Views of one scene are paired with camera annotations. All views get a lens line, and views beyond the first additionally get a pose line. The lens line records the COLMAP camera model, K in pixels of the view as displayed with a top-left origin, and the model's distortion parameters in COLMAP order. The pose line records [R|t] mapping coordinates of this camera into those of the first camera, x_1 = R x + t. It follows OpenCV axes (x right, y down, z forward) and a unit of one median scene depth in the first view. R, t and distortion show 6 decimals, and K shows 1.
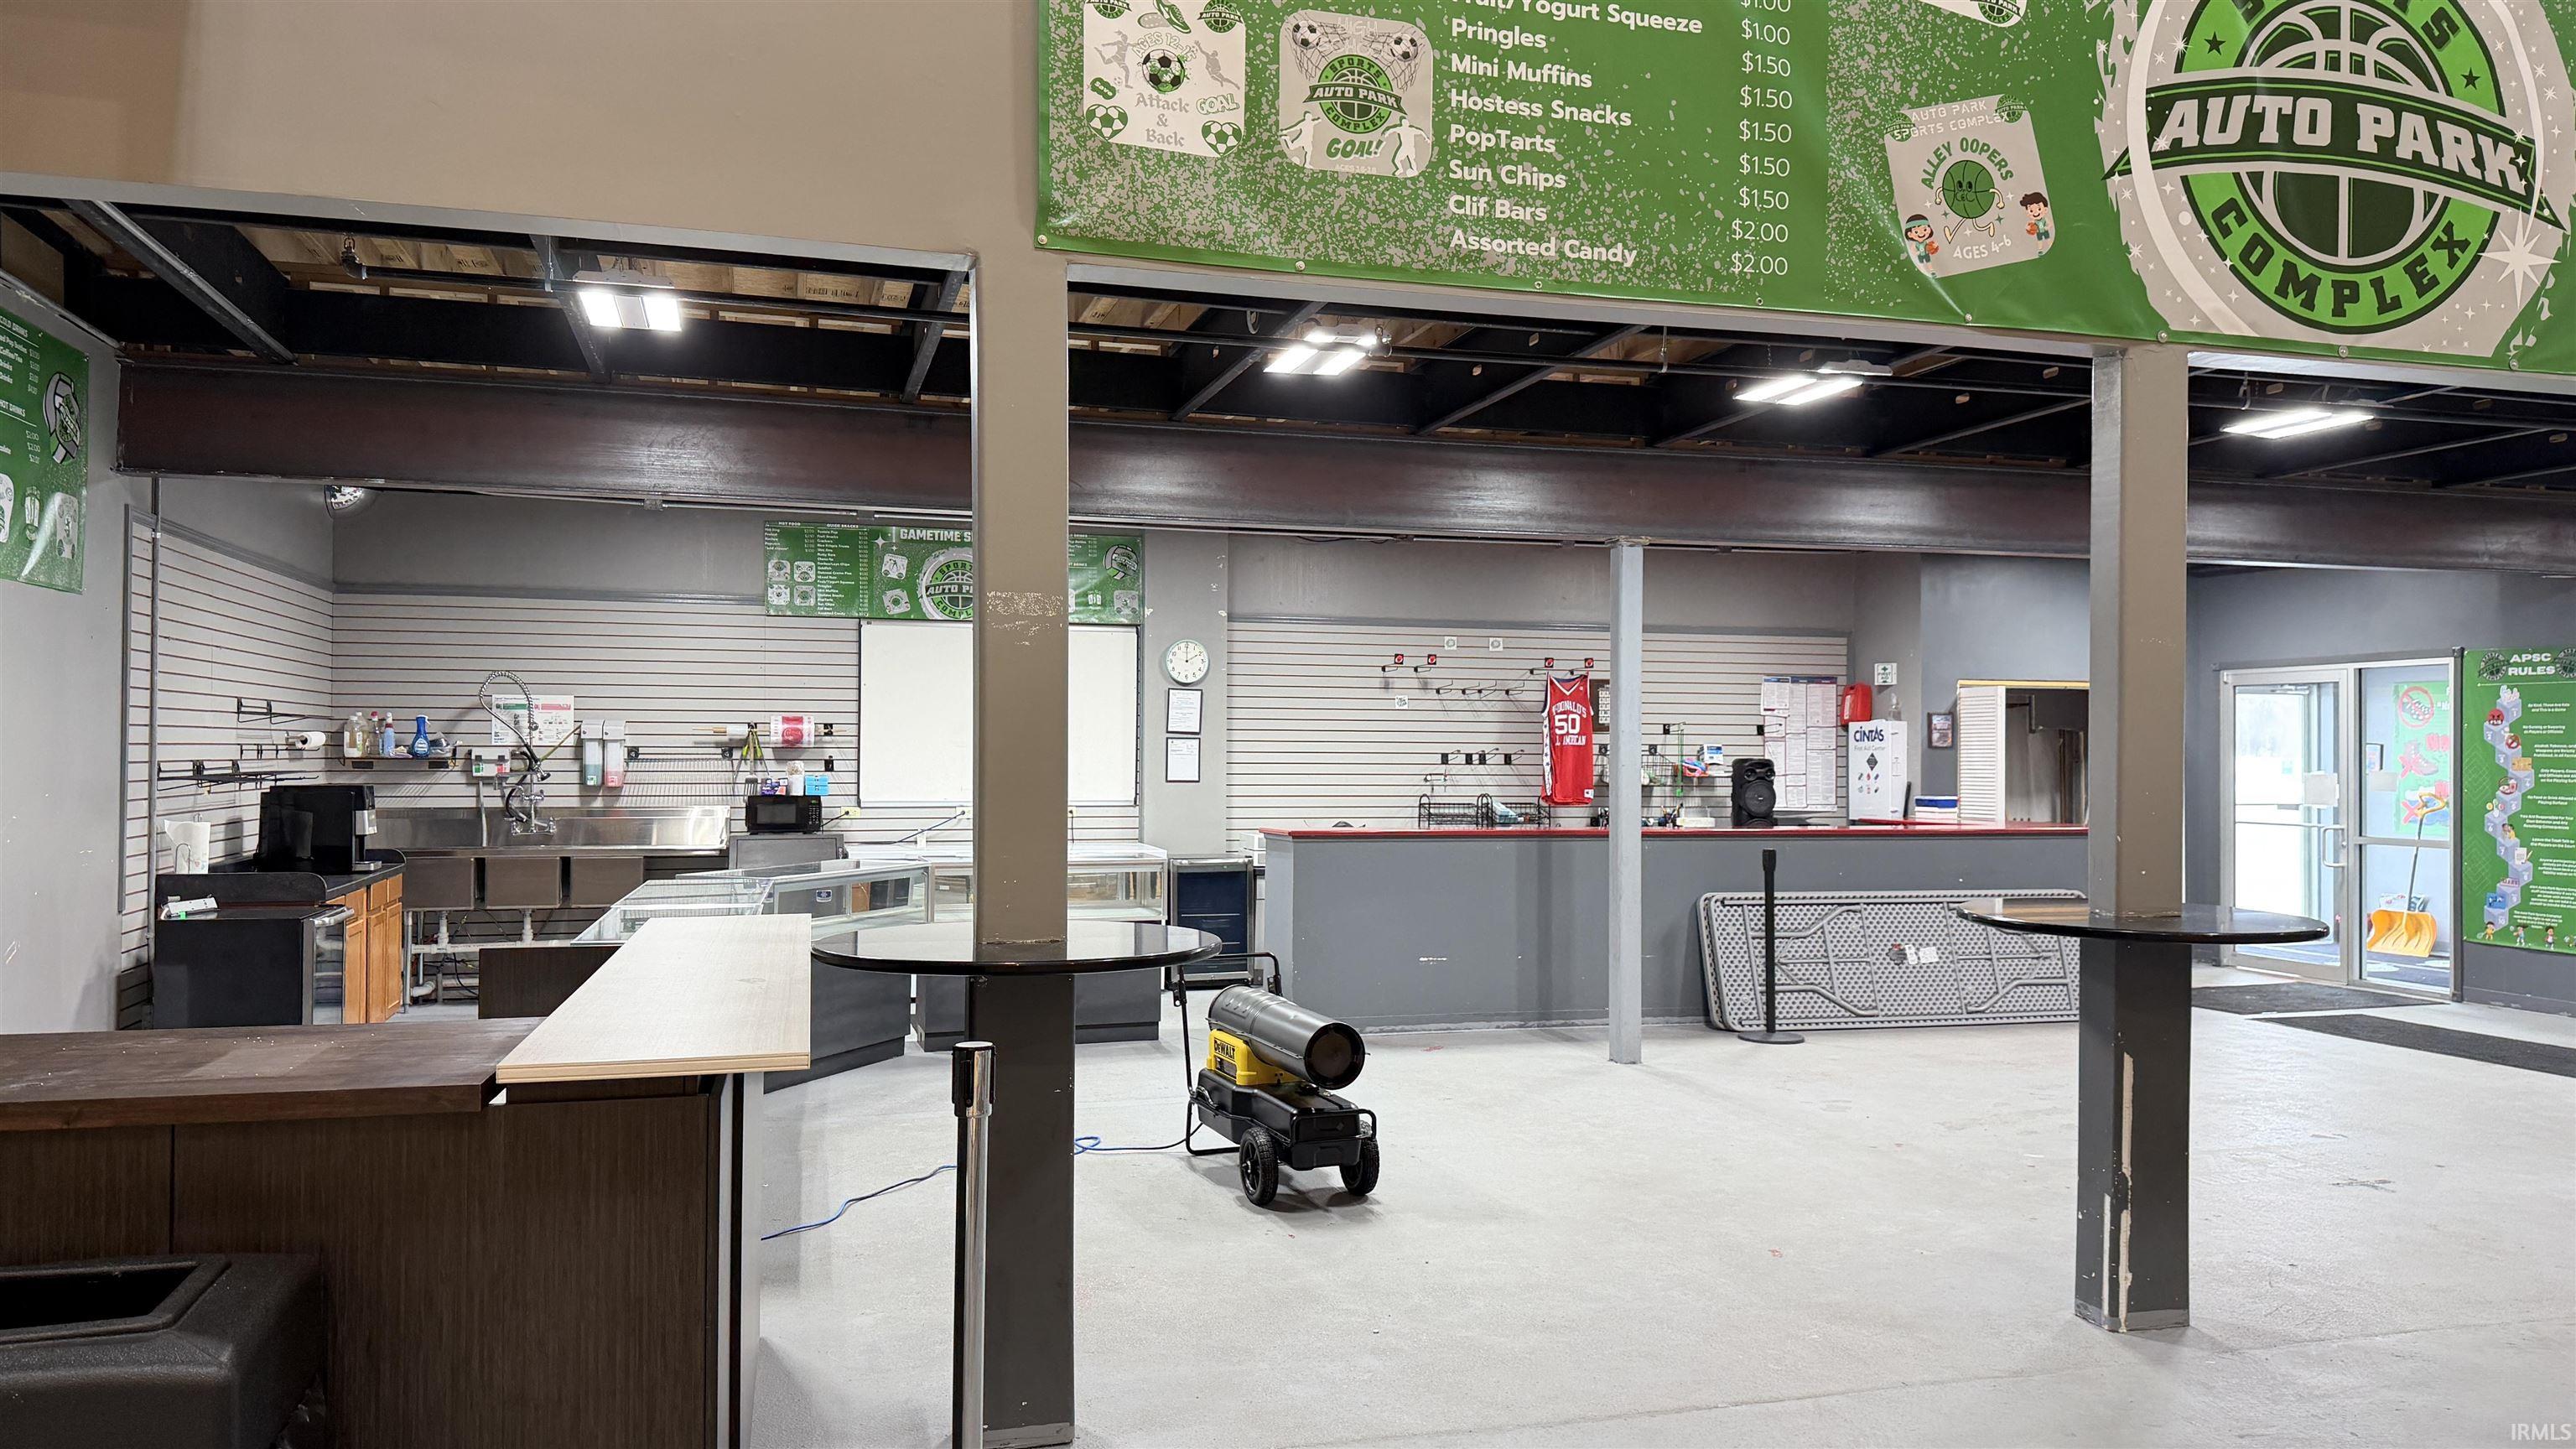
lens RADIAL K [[1805.5, 0, 1280.5], [0, 1805.5, 735.7], [0, 0, 1]] dist [0.087371, -0.105280]
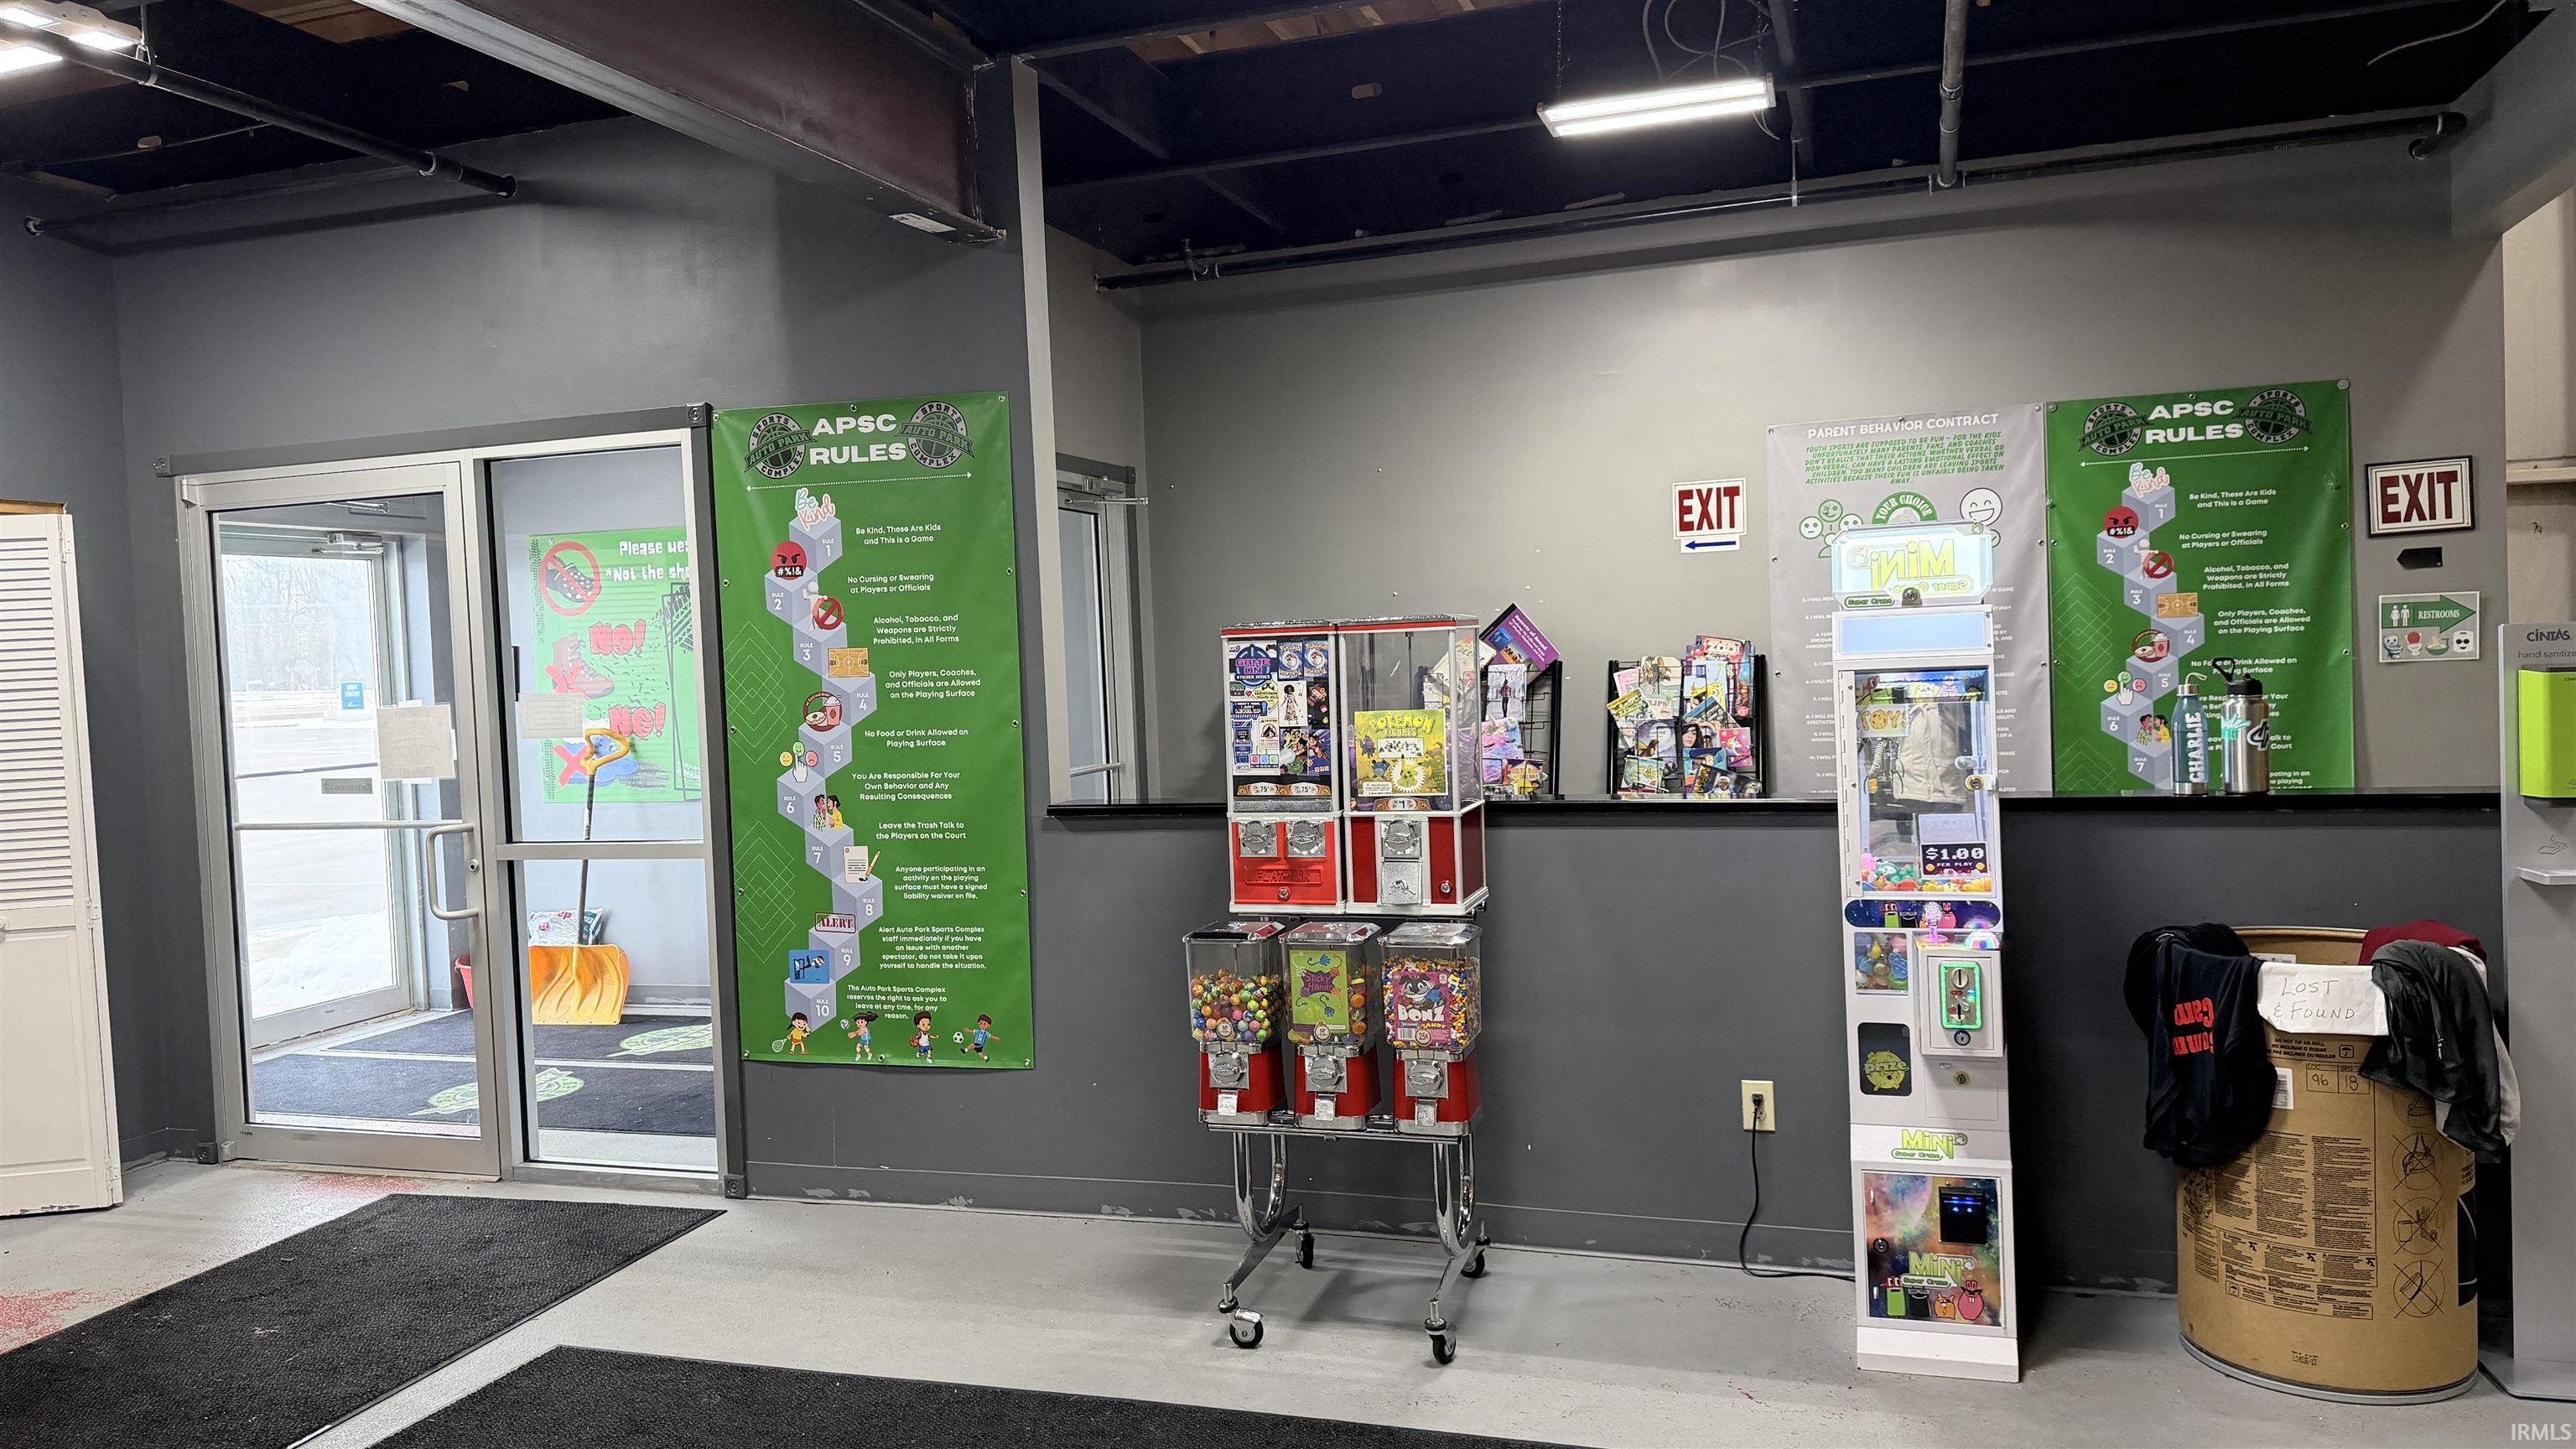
lens RADIAL K [[1802.6, 0, 1286.3], [0, 1802.6, 728.2], [0, 0, 1]] dist [0.104290, -0.114477]
pose [[0.570960, -0.062730, 0.818578, 0.363515], [0.037130, 0.998029, 0.050584, 0.012848], [-0.820138, 0.001512, 0.572164, 0.644164]]
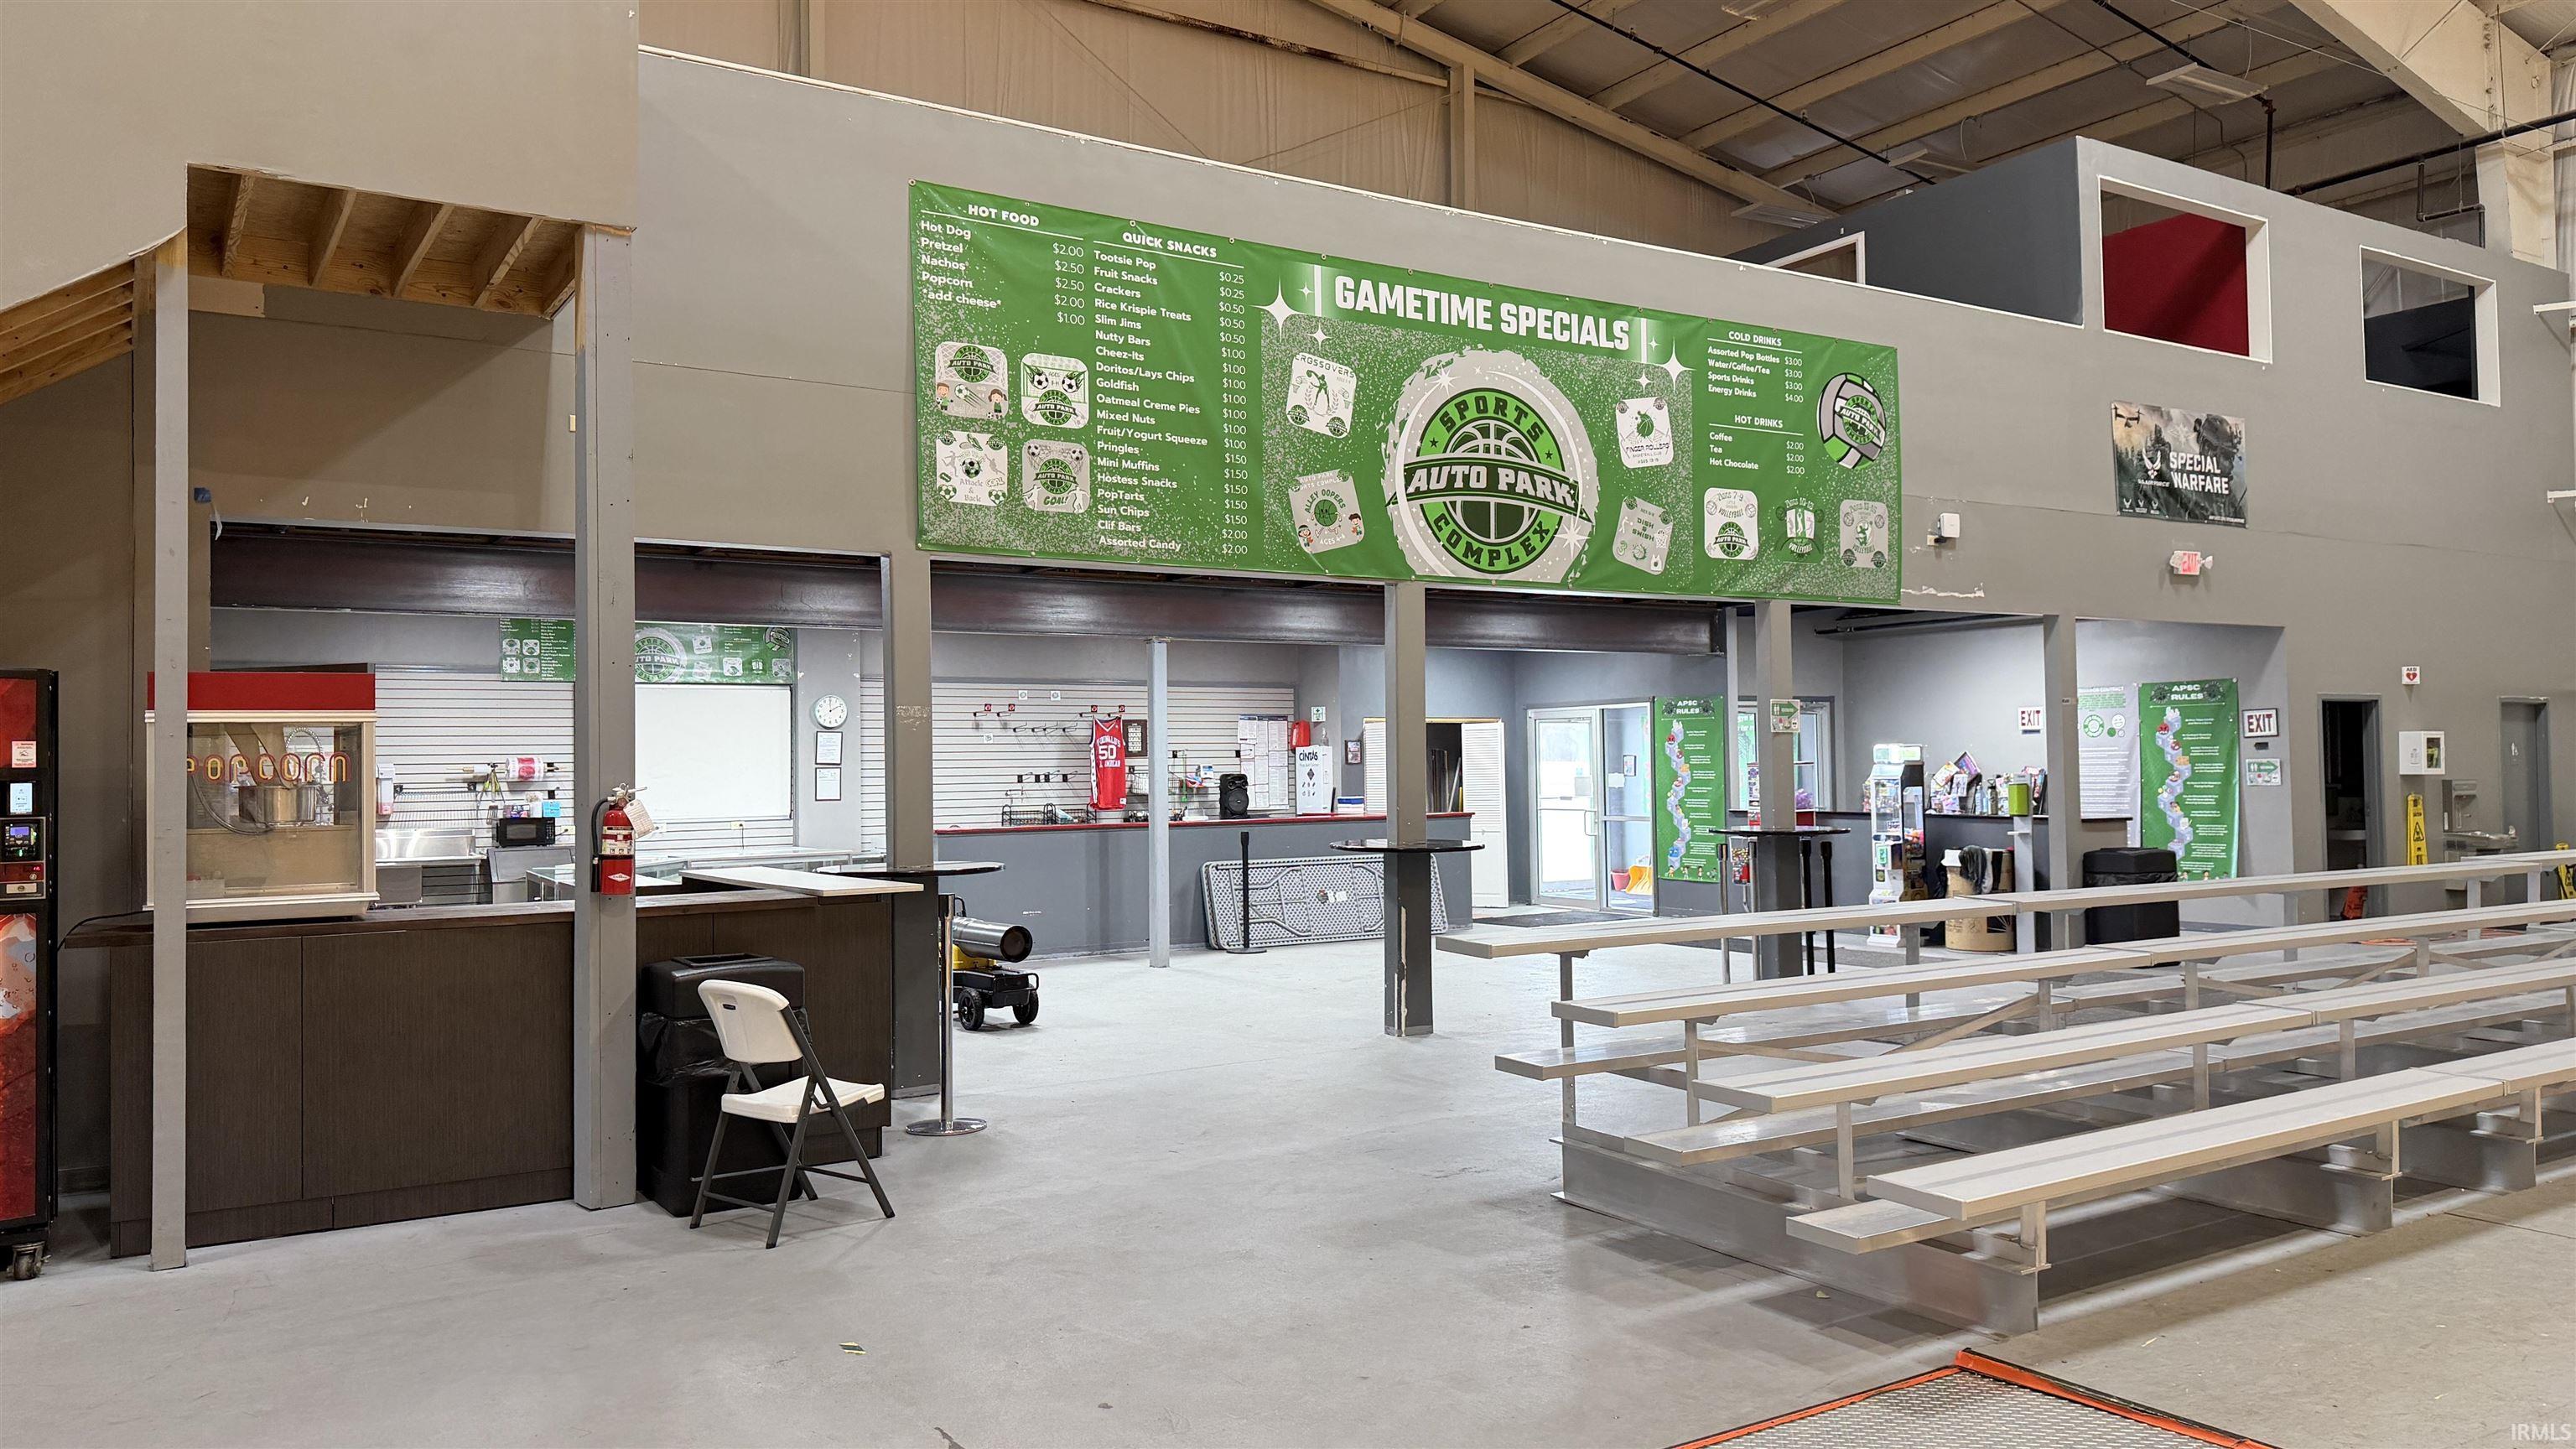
lens RADIAL K [[1805.5, 0, 1280.5], [0, 1805.5, 735.7], [0, 0, 1]] dist [0.087371, -0.105280]
pose [[0.959727, -0.014725, 0.280549, -0.119266], [0.017489, 0.999820, -0.007352, -0.007497], [-0.280390, 0.011962, 0.959812, -0.439583]]
